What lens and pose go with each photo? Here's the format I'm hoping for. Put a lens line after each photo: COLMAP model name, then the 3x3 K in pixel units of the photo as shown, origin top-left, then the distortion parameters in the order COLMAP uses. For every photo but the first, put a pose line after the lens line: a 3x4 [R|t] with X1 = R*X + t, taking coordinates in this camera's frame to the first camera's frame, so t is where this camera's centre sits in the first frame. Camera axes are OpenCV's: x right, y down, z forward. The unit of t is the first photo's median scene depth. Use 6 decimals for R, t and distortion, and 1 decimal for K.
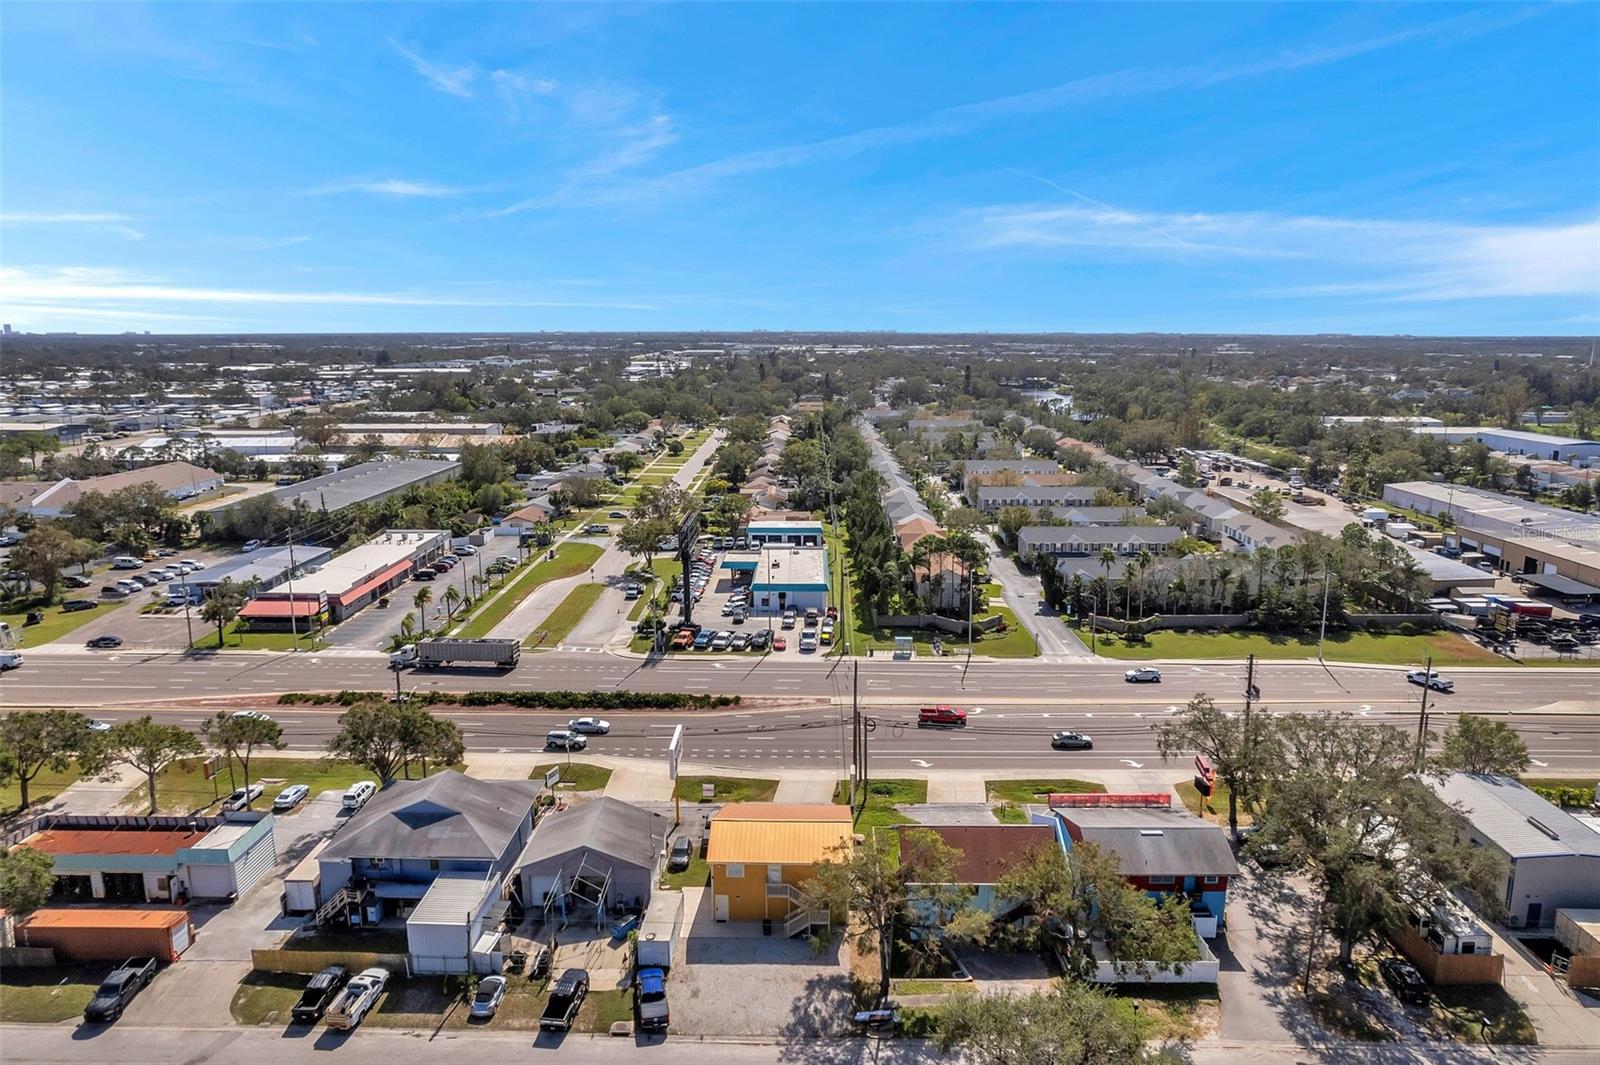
lens RADIAL K [[1042.3, 0, 826.4], [0, 1042.3, 502.7], [0, 0, 1]] dist [-0.099127, 0.084401]
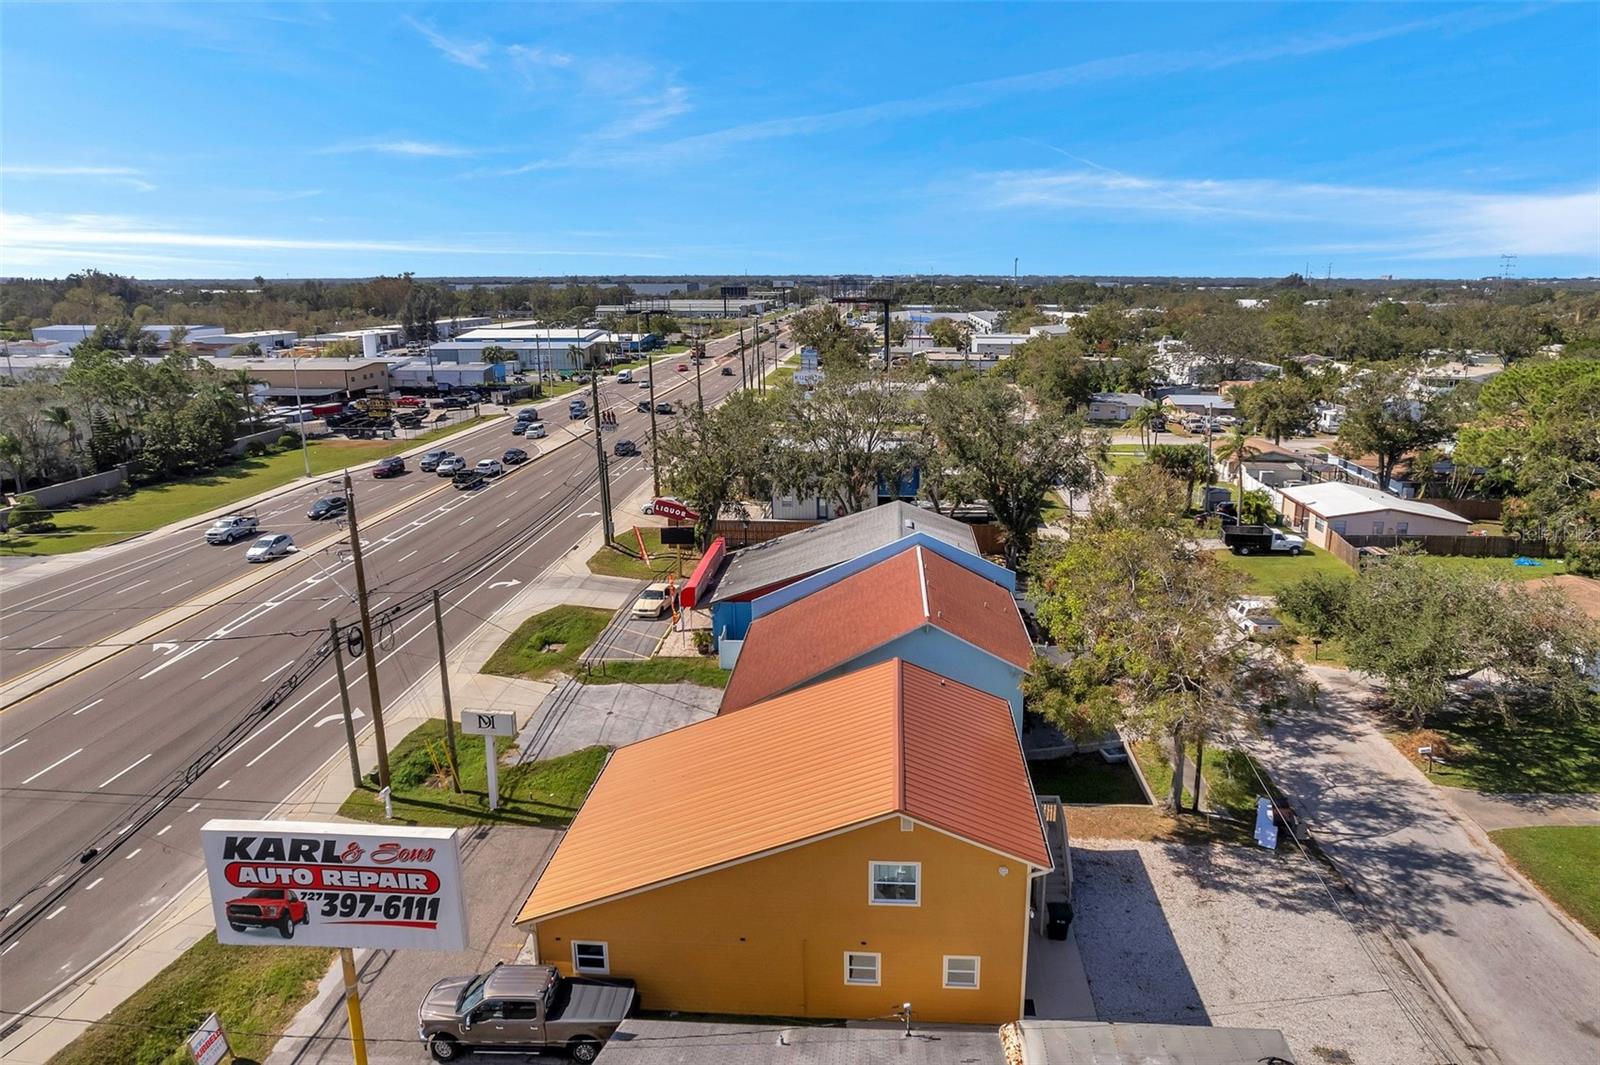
lens RADIAL K [[1030.3, 0, 821.6], [0, 1030.3, 533.7], [0, 0, 1]] dist [-0.078750, 0.074448]
pose [[0.057905, -0.249933, 0.966530, -0.428296], [0.166650, 0.956990, 0.237482, 0.145610], [-0.984314, 0.147321, 0.097066, 1.032038]]
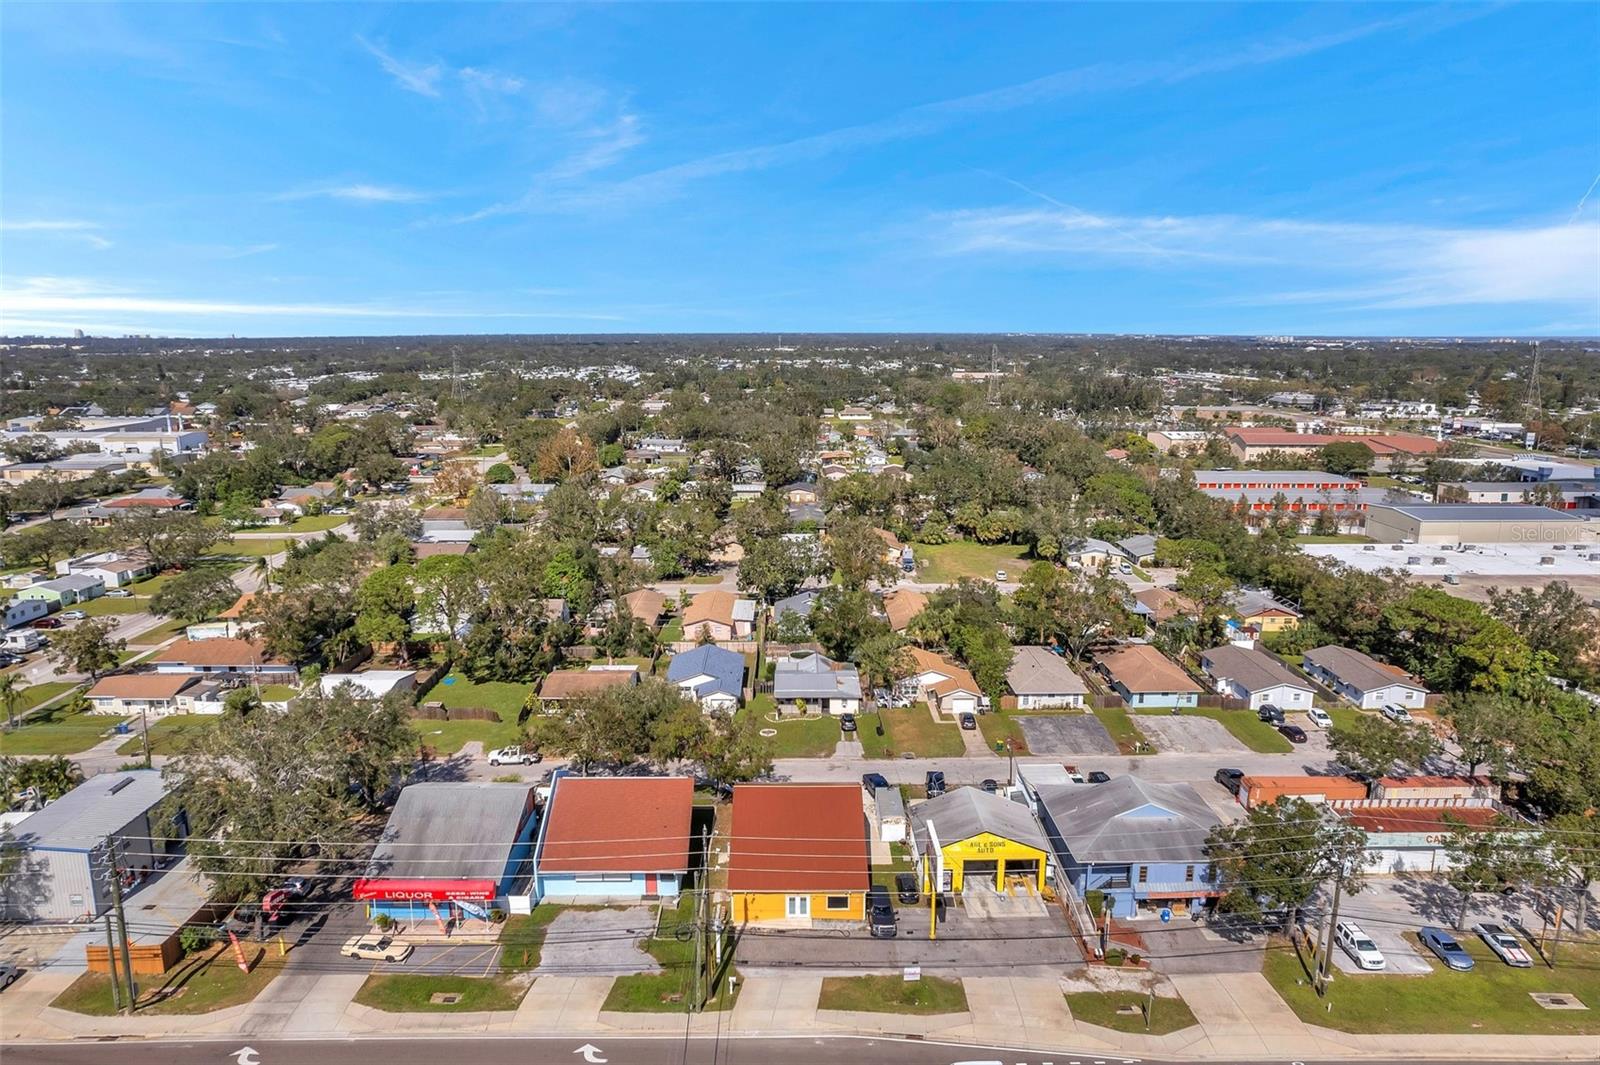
lens RADIAL K [[1028.2, 0, 803.3], [0, 1028.2, 559.0], [0, 0, 1]] dist [-0.079239, 0.073496]
pose [[-0.999917, -0.003545, -0.012357, -0.034649], [-0.007902, 0.927664, 0.373332, -0.343097], [0.010140, 0.373399, -0.927616, 2.025484]]
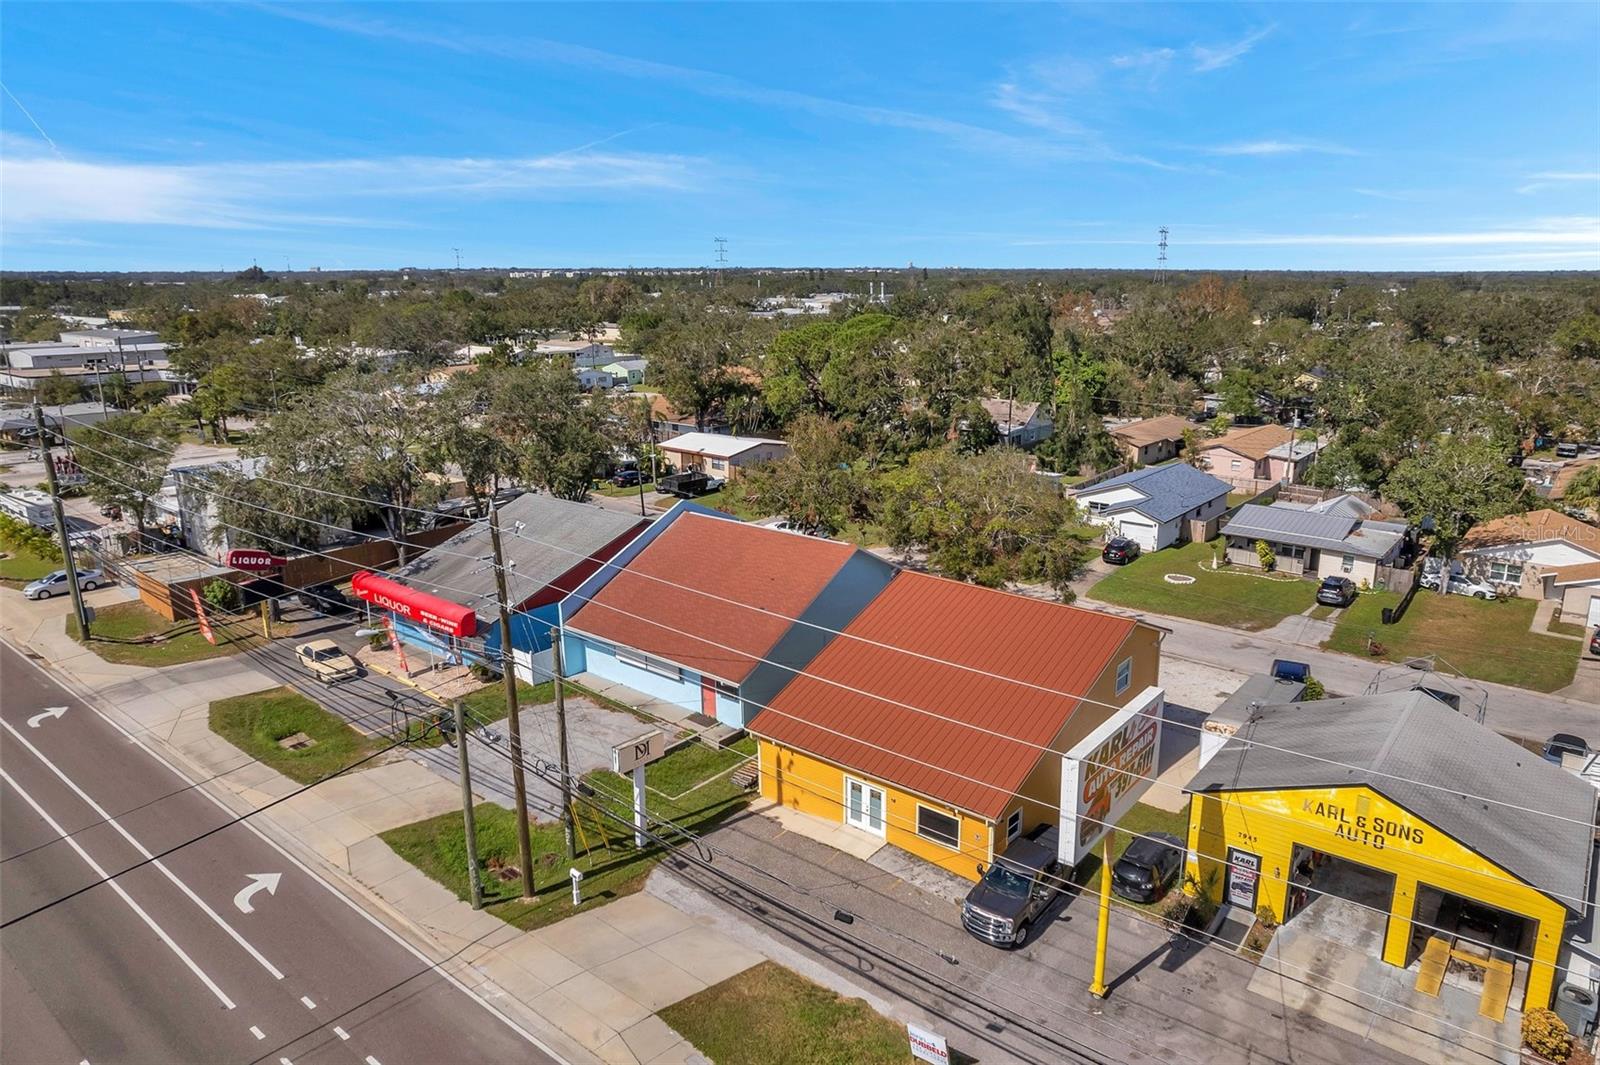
lens RADIAL K [[1042.6, 0, 823.0], [0, 1042.6, 509.6], [0, 0, 1]] dist [-0.081847, 0.079664]
pose [[-0.777422, -0.148564, 0.611182, -0.303206], [0.099433, 0.930458, 0.352650, 0.070094], [-0.621070, 0.334929, -0.708586, 1.503764]]
